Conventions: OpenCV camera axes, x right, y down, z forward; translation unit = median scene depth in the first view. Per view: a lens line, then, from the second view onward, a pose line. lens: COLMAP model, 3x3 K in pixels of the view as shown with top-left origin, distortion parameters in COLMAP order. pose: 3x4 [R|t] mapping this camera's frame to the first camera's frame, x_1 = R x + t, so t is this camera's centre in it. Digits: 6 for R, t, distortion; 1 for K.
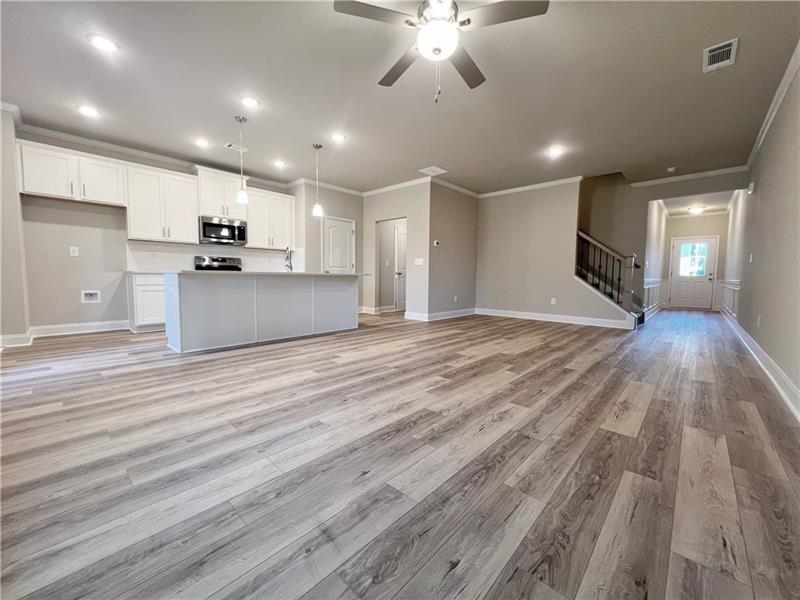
lens RADIAL K [[318.0, 0, 402.8], [0, 318.0, 300.9], [0, 0, 1]] dist [0.000571, 0.000732]
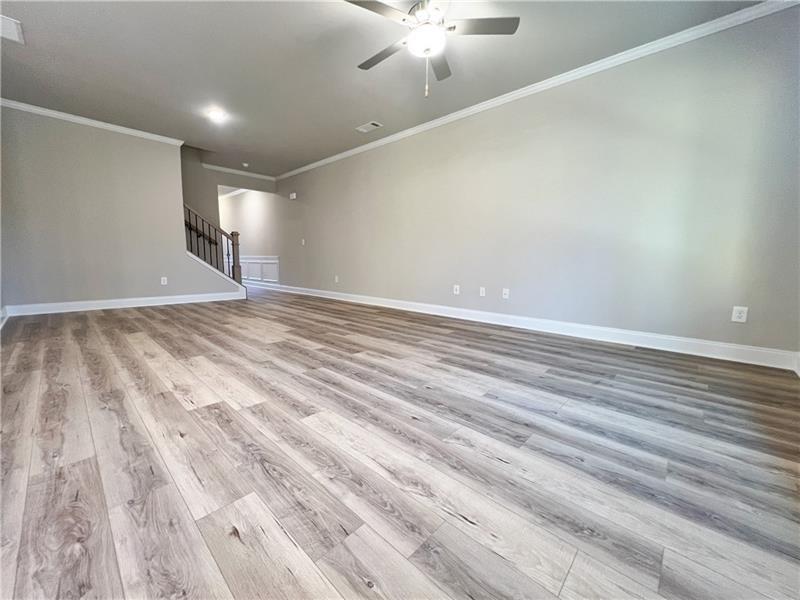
lens RADIAL K [[318.0, 0, 396.5], [0, 318.0, 293.8], [0, 0, 1]] dist [0.000571, 0.000732]
pose [[0.014416, -0.117401, 0.992980, -1.028407], [0.064643, 0.991115, 0.116242, -0.063852], [-0.997804, 0.062514, 0.021877, 1.030790]]
